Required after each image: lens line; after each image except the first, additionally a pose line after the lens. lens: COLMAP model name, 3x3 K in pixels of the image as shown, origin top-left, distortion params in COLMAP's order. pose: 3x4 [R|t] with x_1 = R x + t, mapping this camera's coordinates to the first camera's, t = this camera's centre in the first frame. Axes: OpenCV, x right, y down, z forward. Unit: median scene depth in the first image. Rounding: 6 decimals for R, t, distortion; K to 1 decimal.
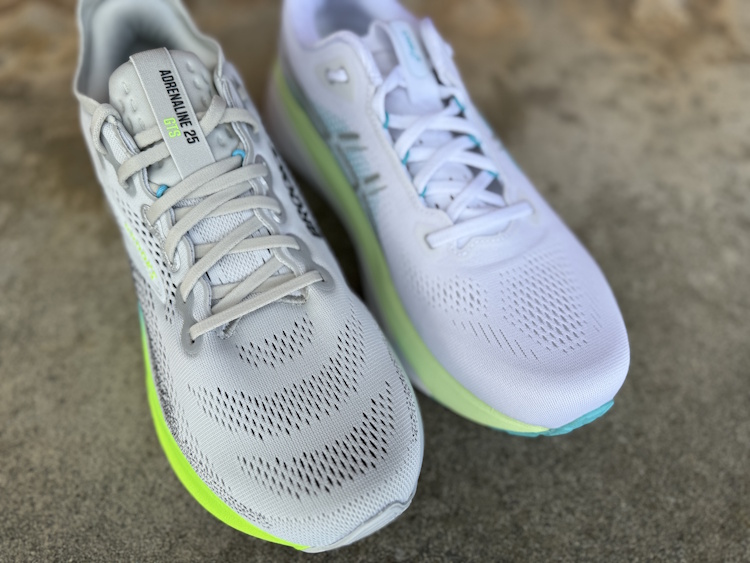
lens RADIAL K [[532.8, 0, 375.5], [0, 532.8, 279.9], [0, 0, 1]] dist [0.100575, -0.158922]
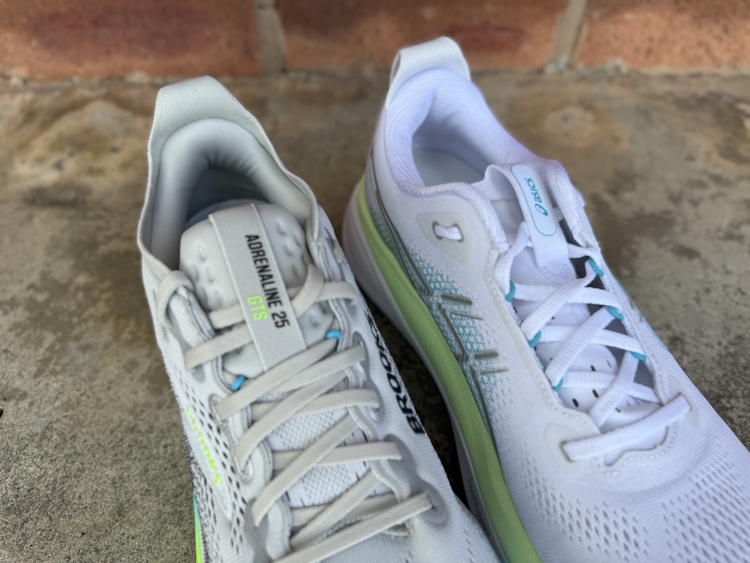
lens RADIAL K [[537.6, 0, 375.0], [0, 537.6, 281.5], [0, 0, 1]] dist [0.005122, -0.019615]
pose [[0.997769, 0.042225, -0.051709, -0.150433], [-0.046820, 0.994736, -0.091153, -0.239021], [0.047588, 0.093370, 0.994494, 0.191323]]
